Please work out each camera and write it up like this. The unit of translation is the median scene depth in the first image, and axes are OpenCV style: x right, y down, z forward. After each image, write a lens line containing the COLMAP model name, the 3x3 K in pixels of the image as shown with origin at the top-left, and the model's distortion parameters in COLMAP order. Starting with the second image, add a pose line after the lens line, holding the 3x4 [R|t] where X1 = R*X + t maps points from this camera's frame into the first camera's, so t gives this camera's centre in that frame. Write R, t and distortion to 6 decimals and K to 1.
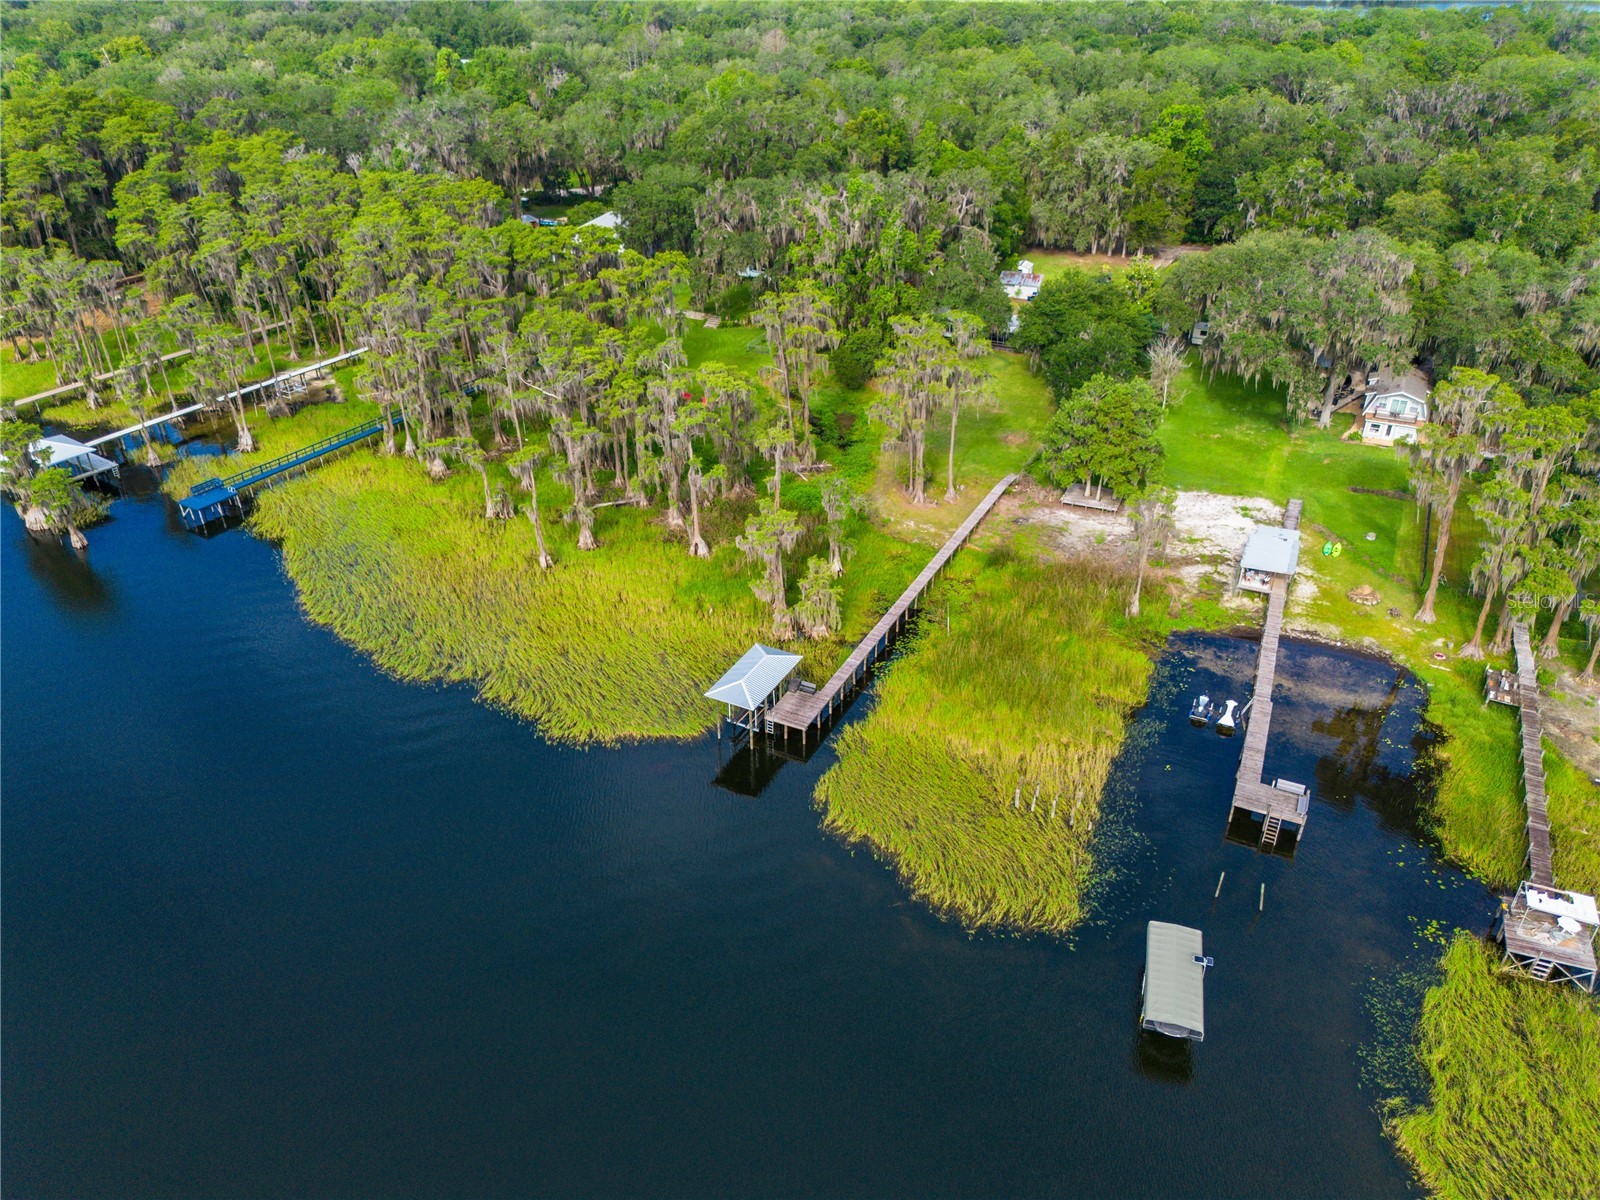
lens RADIAL K [[1126.8, 0, 796.2], [0, 1126.8, 606.3], [0, 0, 1]] dist [0.061998, -0.056304]
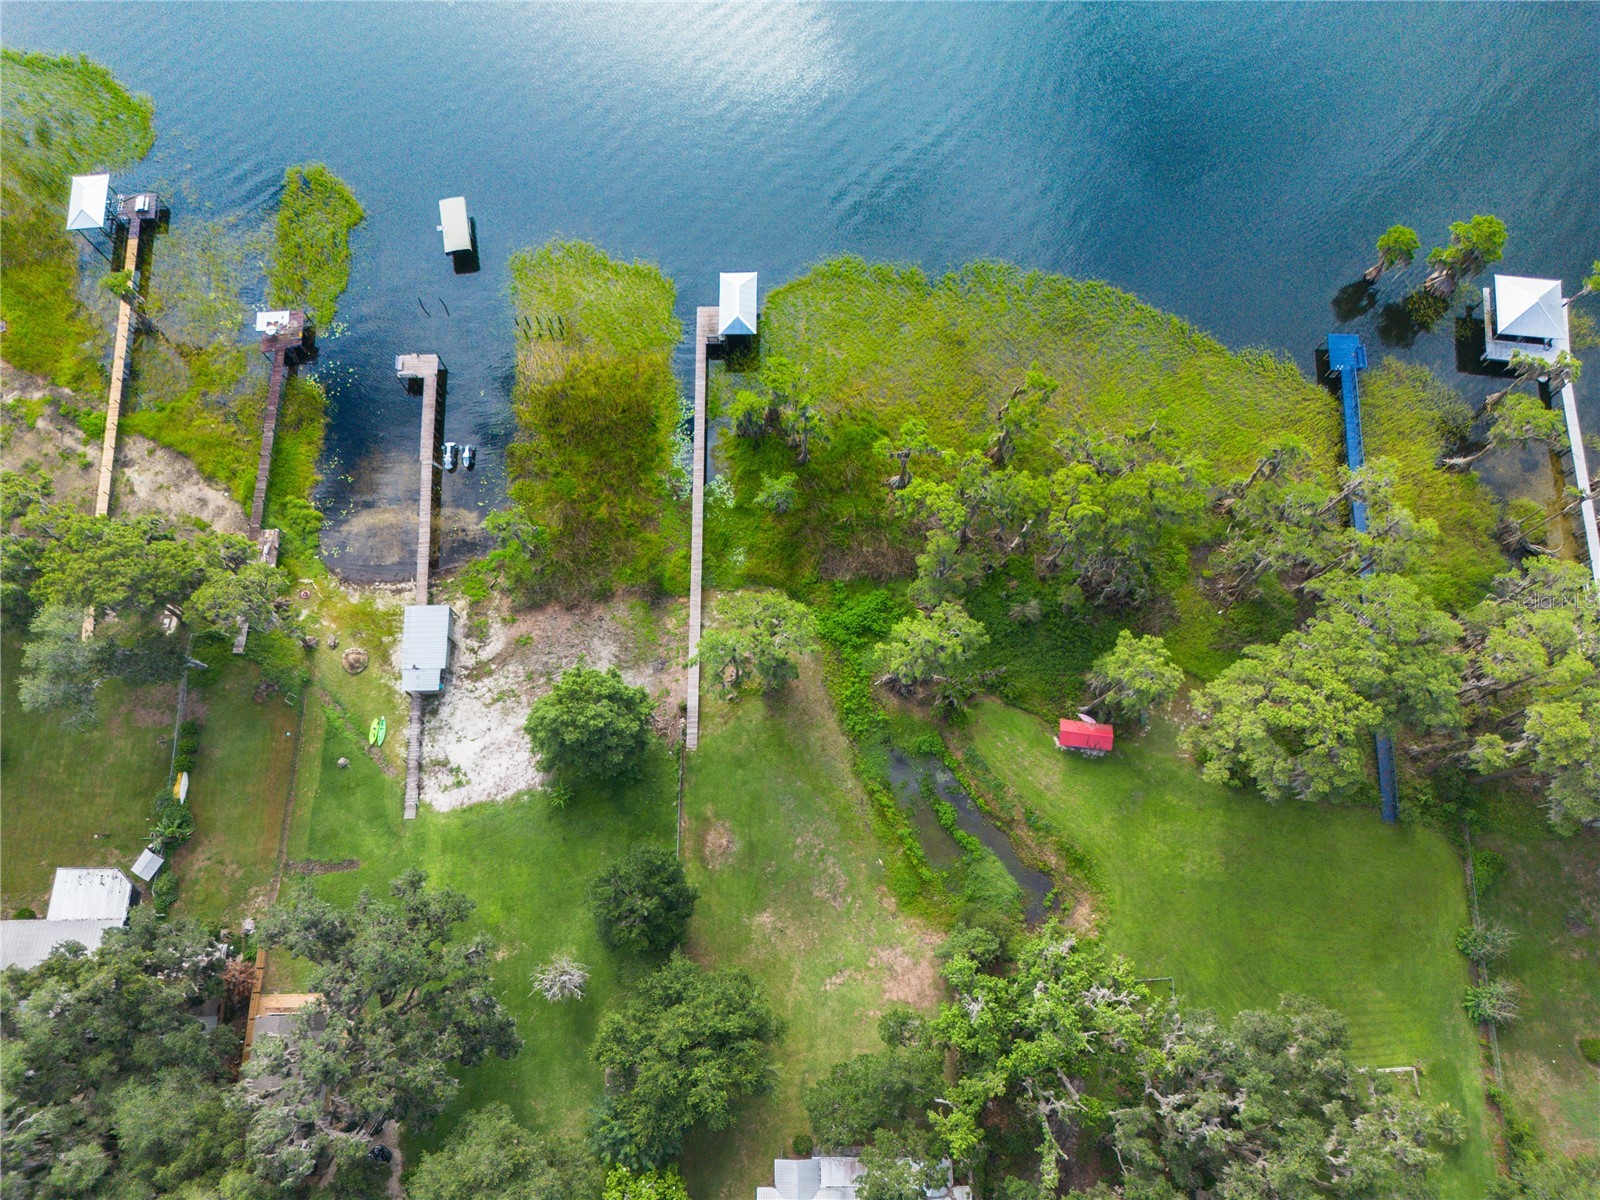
lens RADIAL K [[1126.8, 0, 802.4], [0, 1126.8, 597.7], [0, 0, 1]] dist [0.061998, -0.056304]
pose [[-0.886194, 0.445263, -0.128065, 0.185837], [-0.222894, -0.167404, 0.960361, -1.073128], [0.406175, 0.879611, 0.247599, 0.738636]]
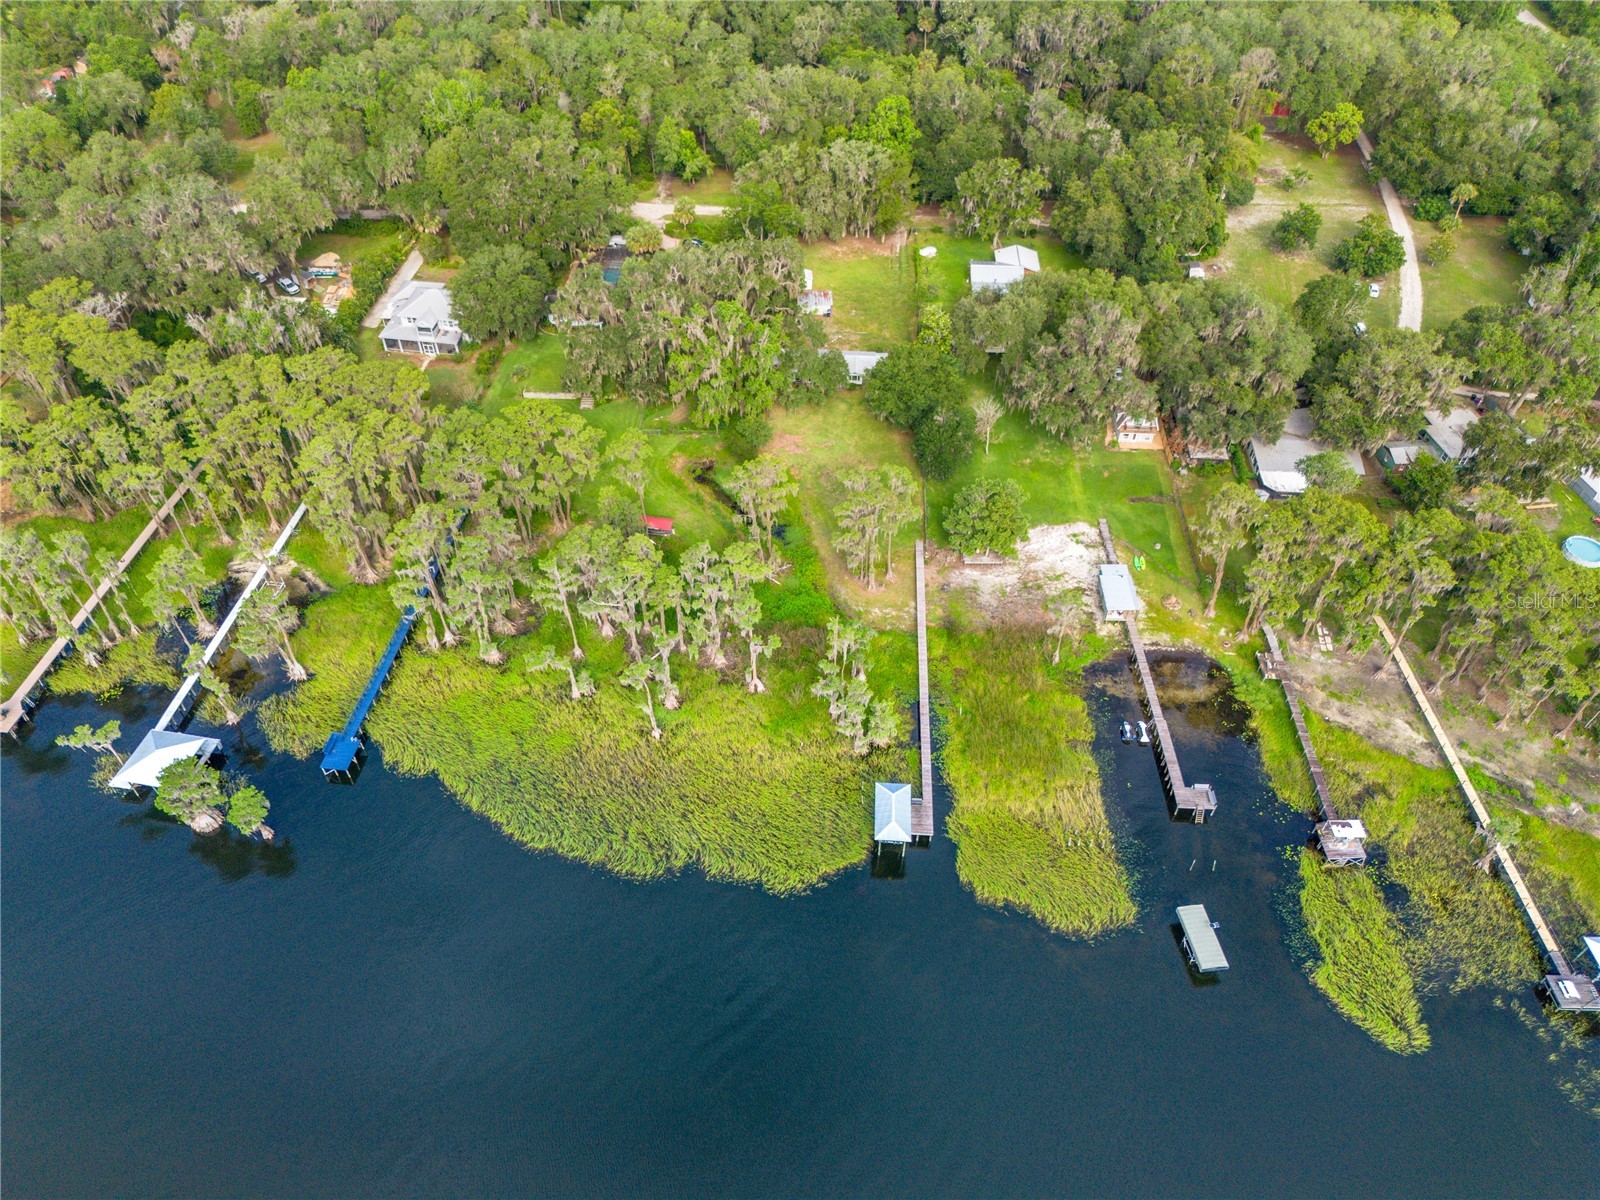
lens RADIAL K [[1126.8, 0, 796.9], [0, 1126.8, 605.2], [0, 0, 1]] dist [0.061998, -0.056304]
pose [[0.913202, -0.282459, 0.293734, -0.390136], [0.196699, 0.936805, 0.289319, -0.496737], [-0.356892, -0.206430, 0.911051, -0.223658]]
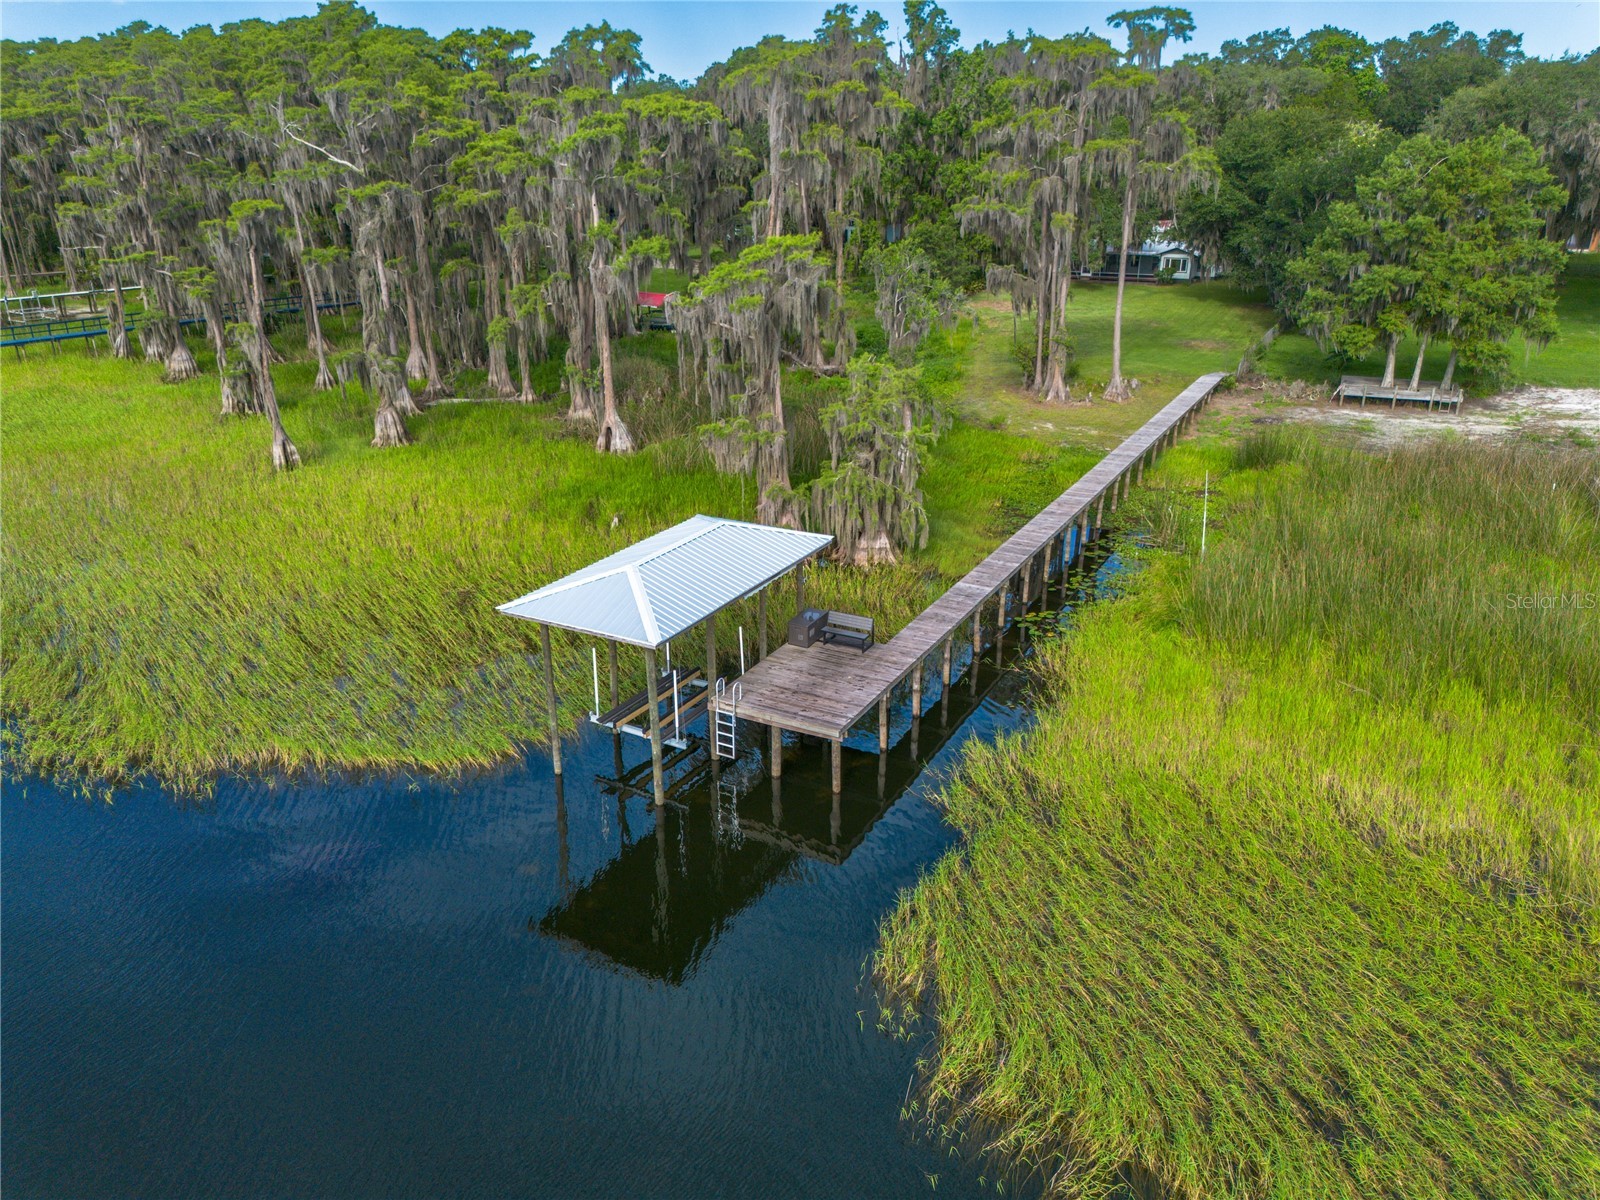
lens RADIAL K [[1126.8, 0, 790.5], [0, 1126.8, 602.6], [0, 0, 1]] dist [0.061998, -0.056304]
pose [[0.999587, 0.009385, -0.027147, 0.001754], [-0.013771, 0.985996, -0.166198, 0.089386], [0.025208, 0.166503, 0.985719, 0.507627]]
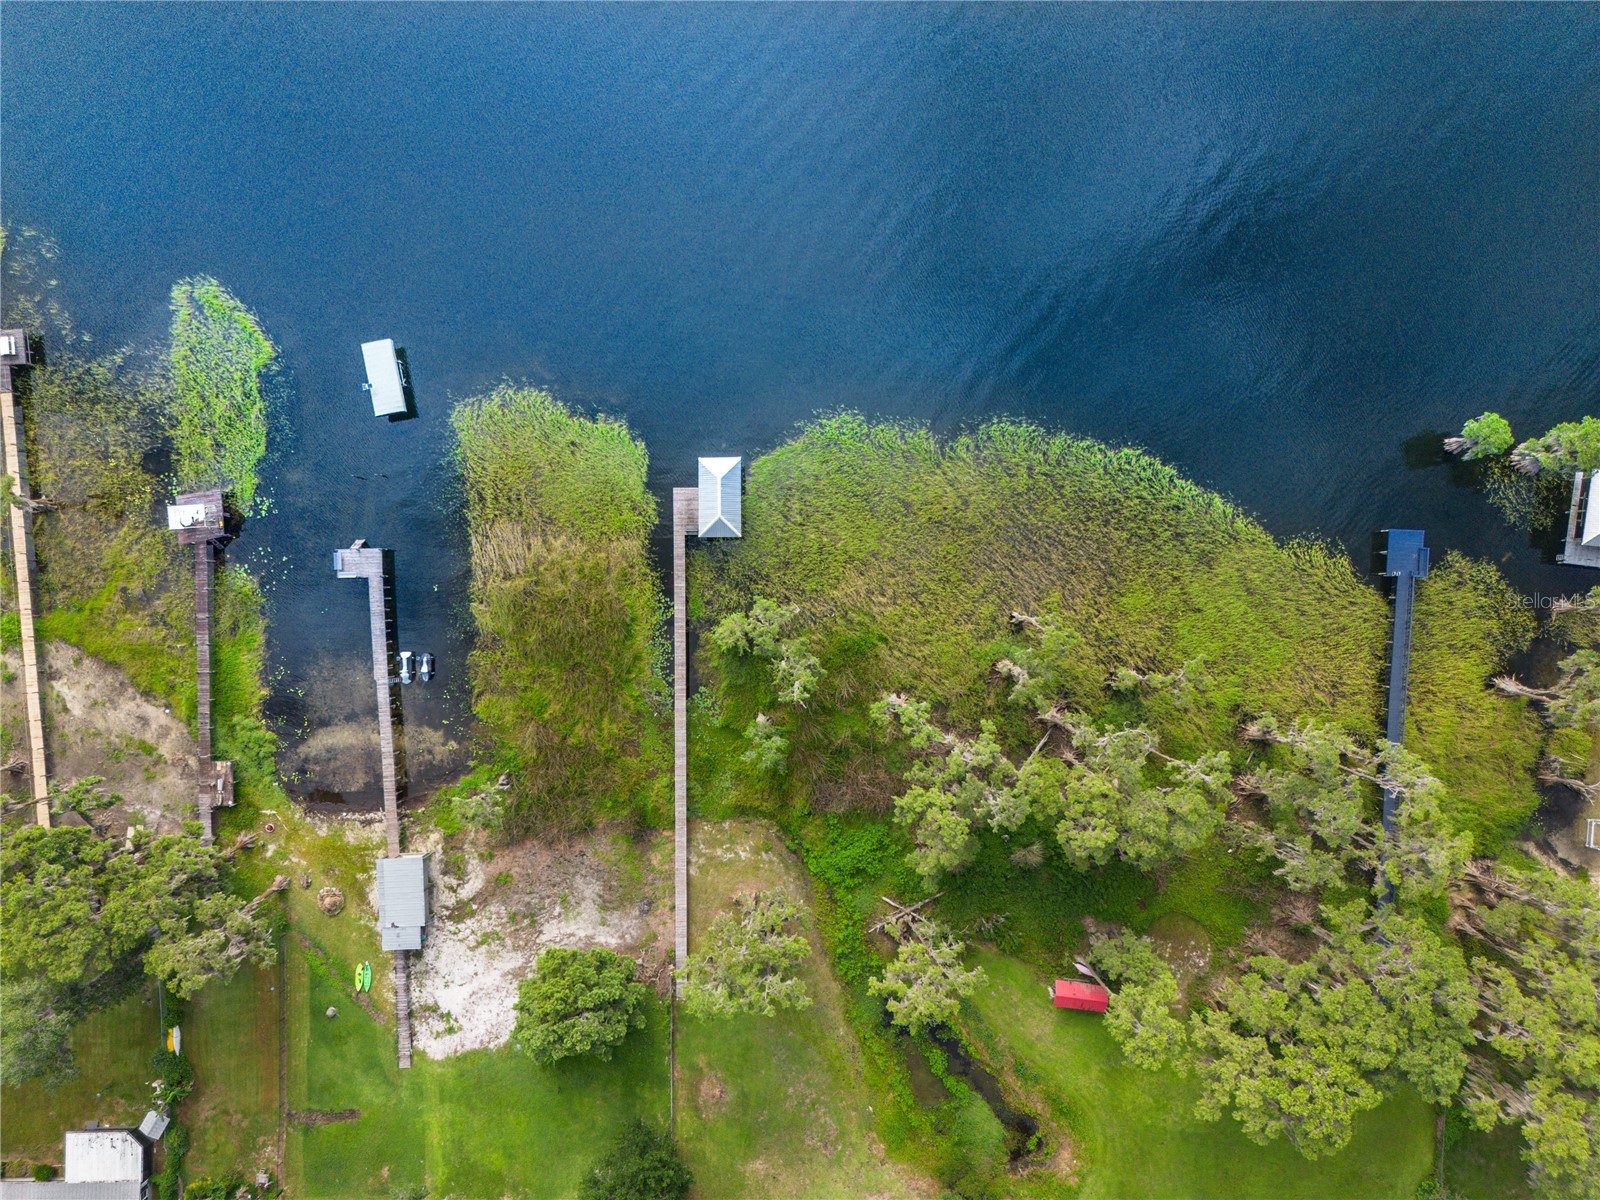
lens RADIAL K [[1126.8, 0, 799.8], [0, 1126.8, 597.8], [0, 0, 1]] dist [0.061998, -0.056304]
pose [[-0.885554, 0.464257, 0.016111, -0.063283], [-0.227204, -0.463113, 0.856682, -0.829886], [0.405182, 0.754978, 0.515593, 0.332044]]
